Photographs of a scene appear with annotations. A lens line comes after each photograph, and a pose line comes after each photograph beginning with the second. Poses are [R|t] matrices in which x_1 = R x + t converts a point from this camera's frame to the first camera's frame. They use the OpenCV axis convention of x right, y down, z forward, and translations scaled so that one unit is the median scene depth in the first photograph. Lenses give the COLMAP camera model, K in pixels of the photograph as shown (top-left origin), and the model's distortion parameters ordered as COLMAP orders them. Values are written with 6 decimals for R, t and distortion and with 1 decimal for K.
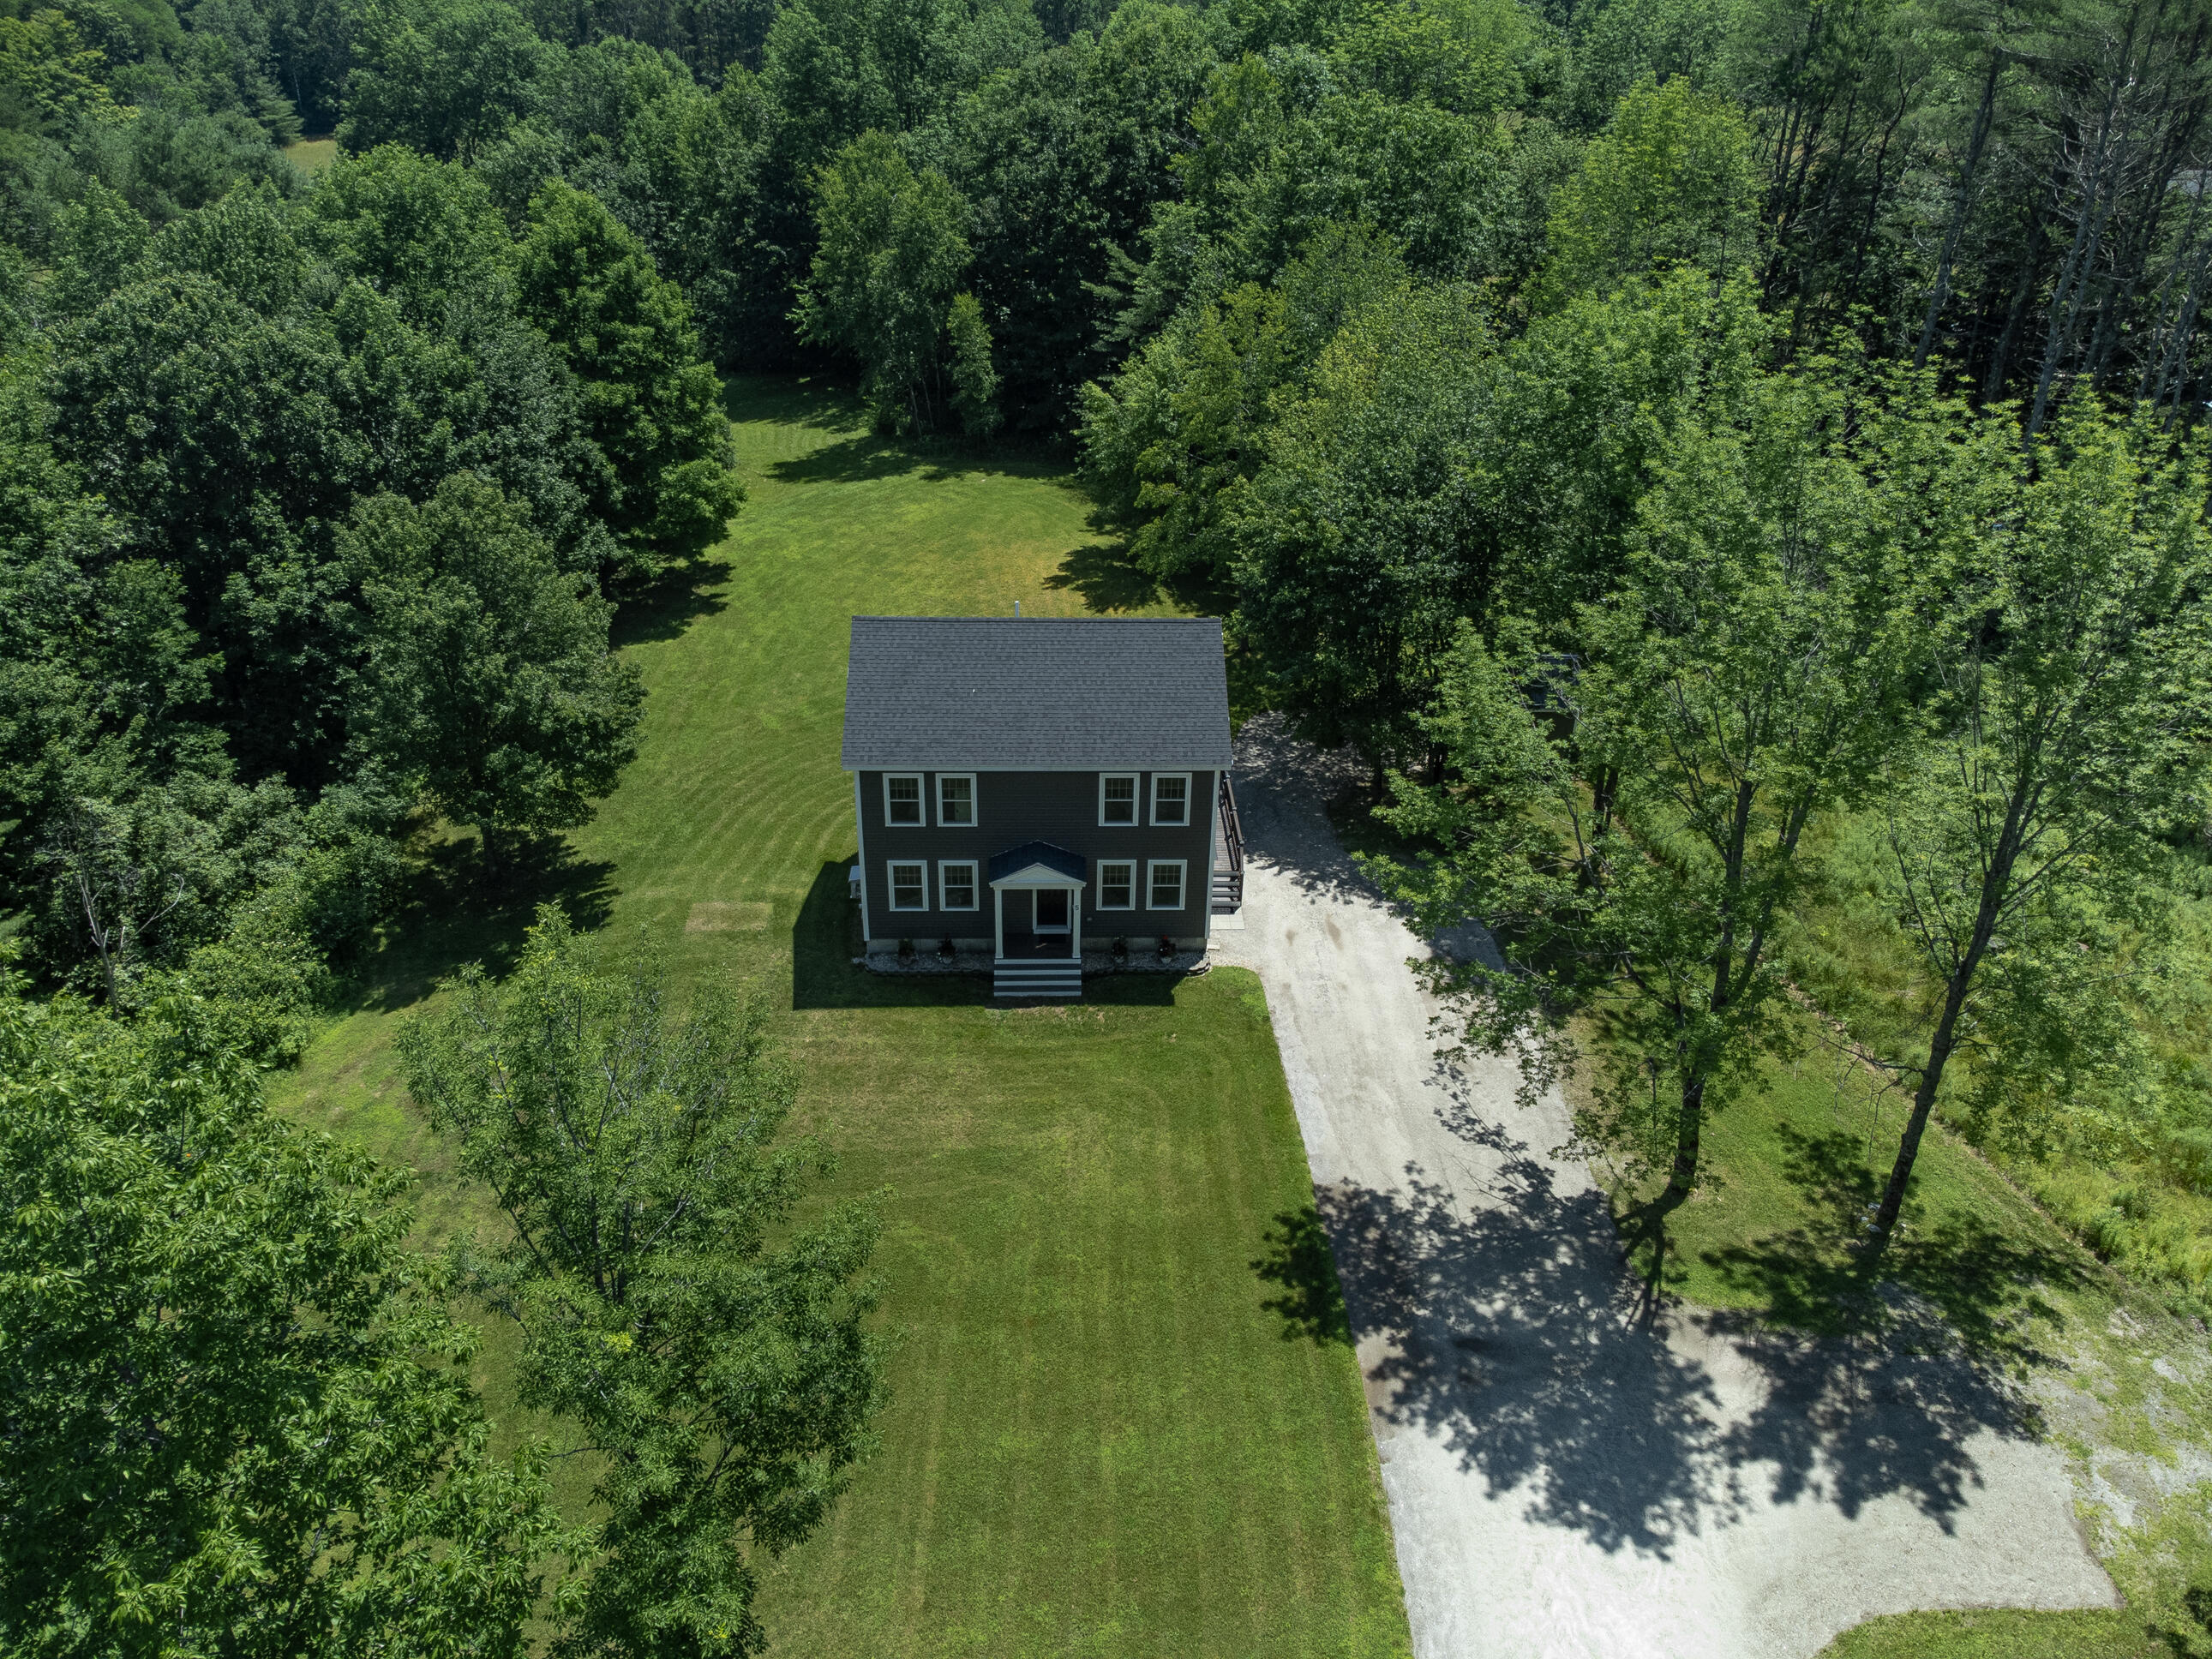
lens RADIAL K [[1665.0, 0, 1096.8], [0, 1665.0, 770.6], [0, 0, 1]] dist [0.029512, -0.021433]
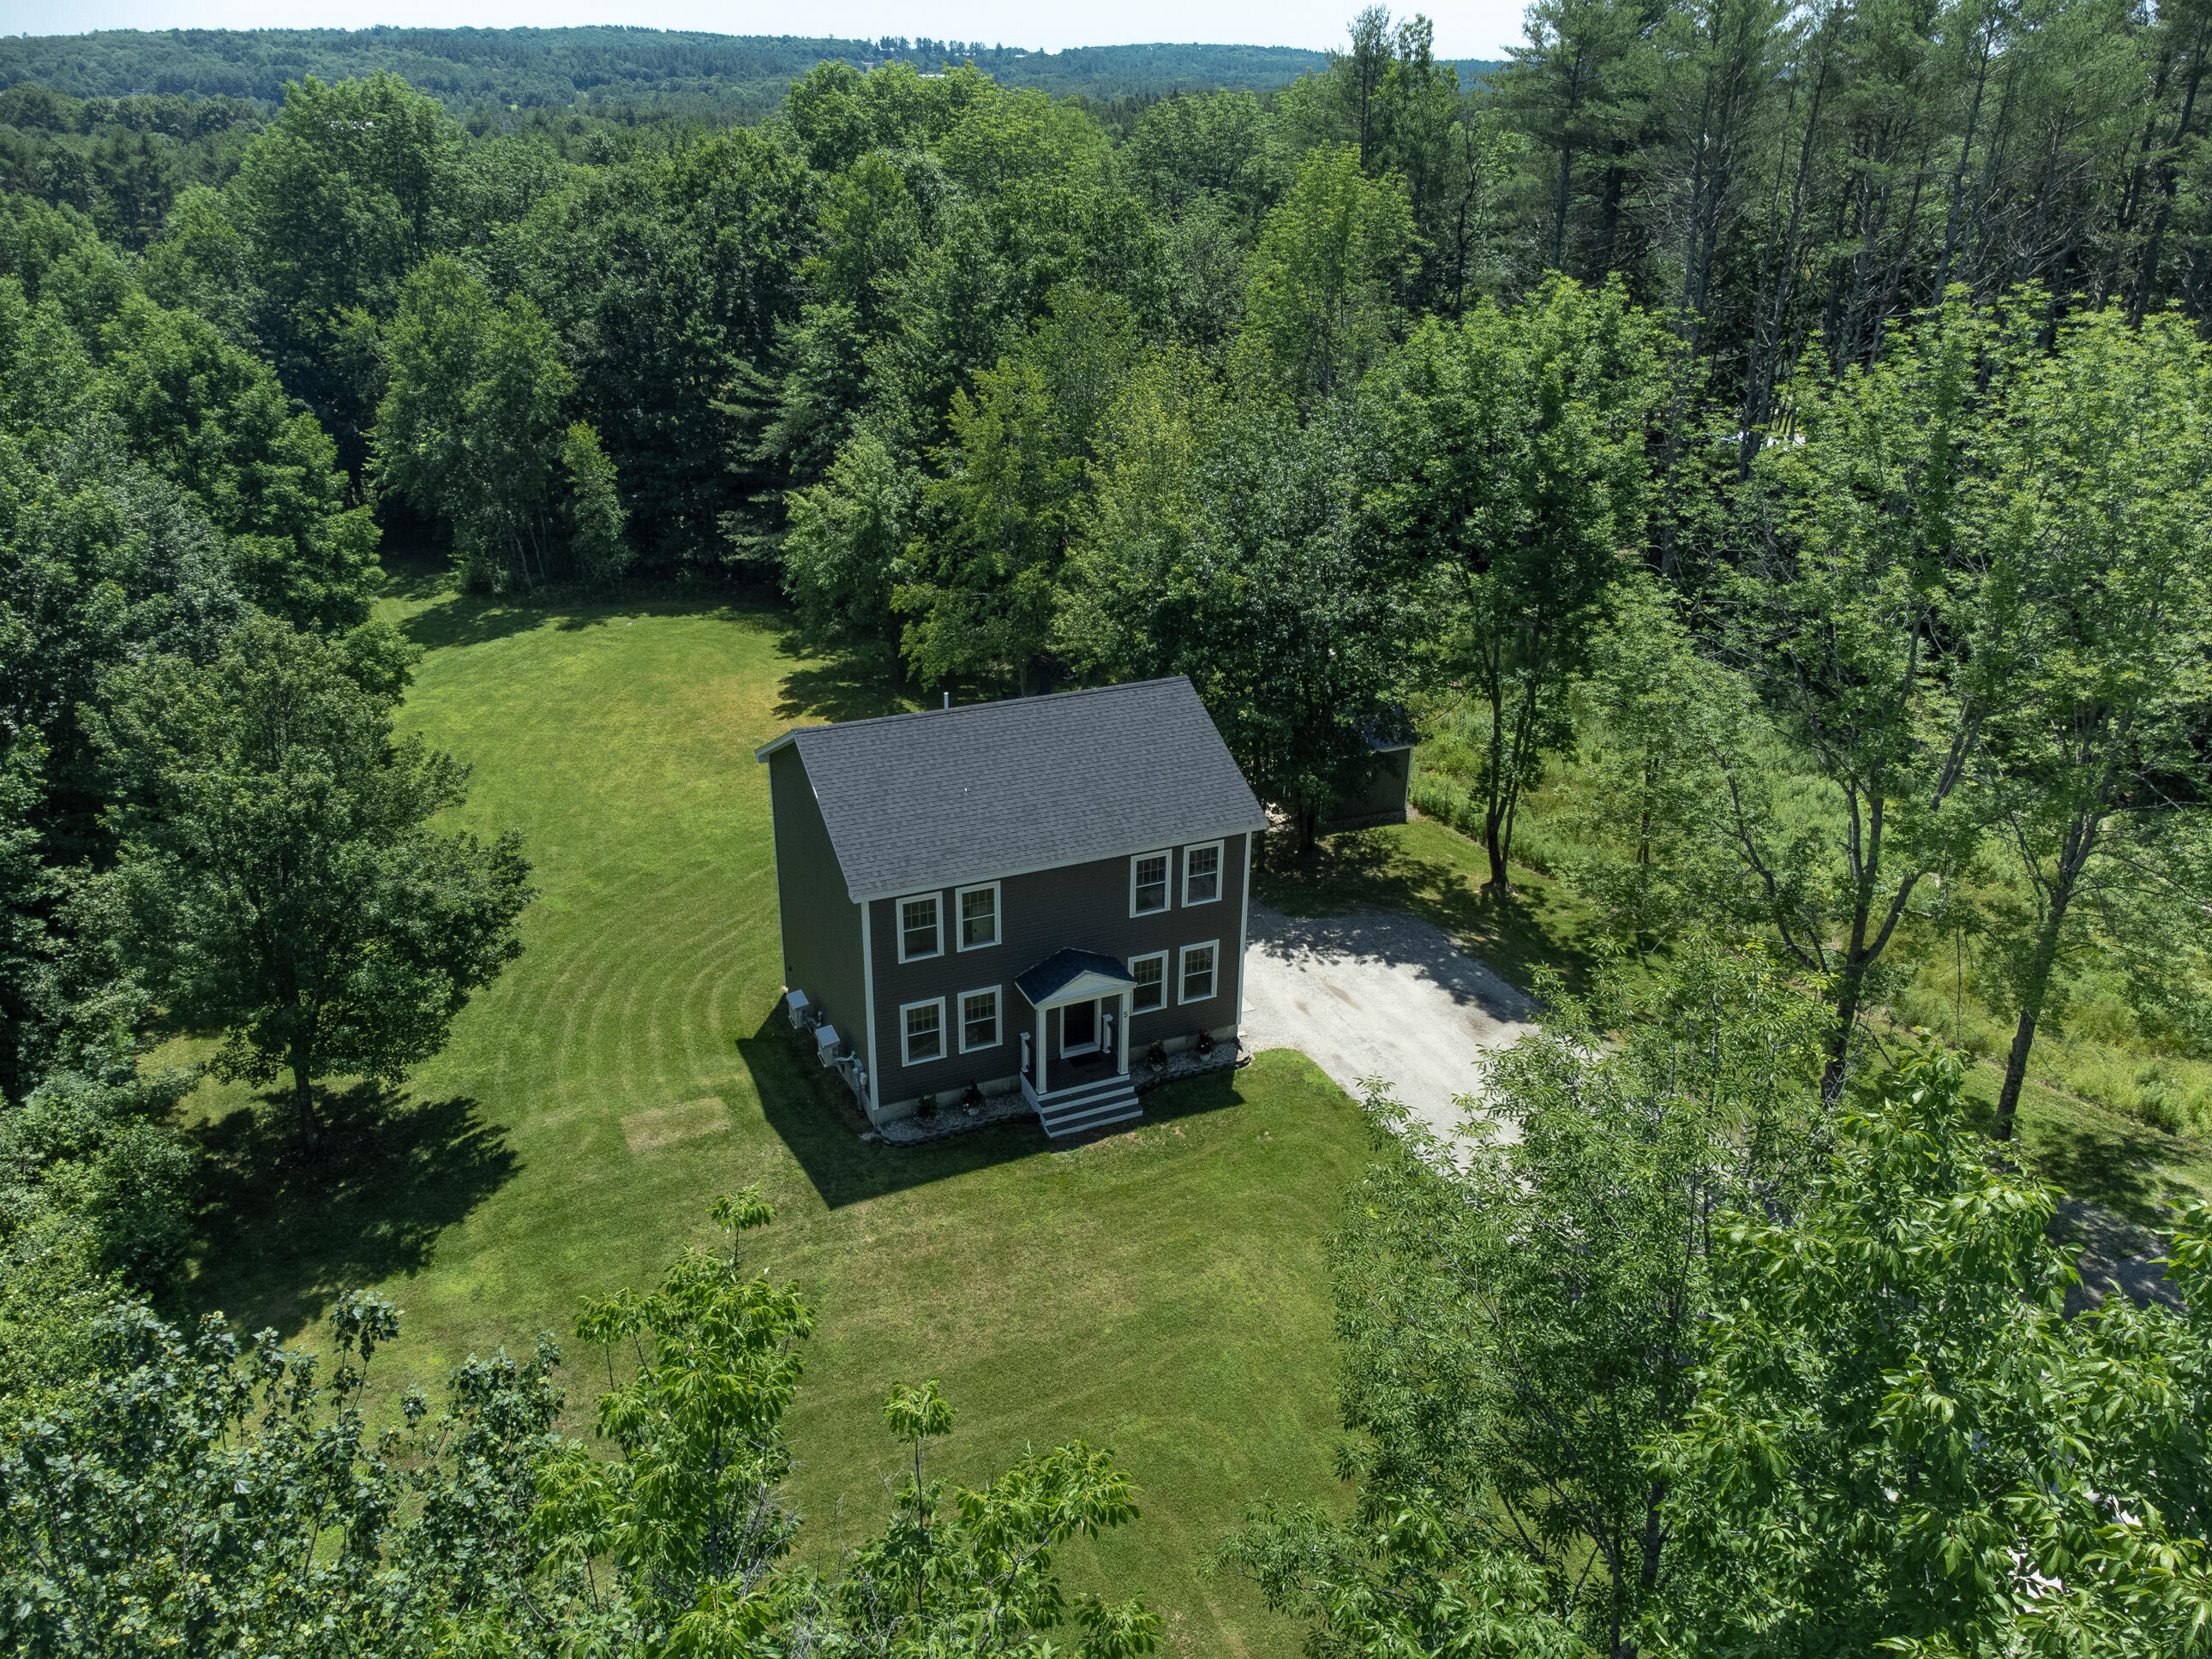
lens RADIAL K [[1665.0, 0, 1083.3], [0, 1665.0, 774.3], [0, 0, 1]] dist [0.029512, -0.021433]
pose [[0.928593, -0.151784, 0.338639, -0.305538], [0.182519, 0.981330, -0.060643, 0.007460], [-0.323112, 0.118121, 0.938960, 0.170695]]
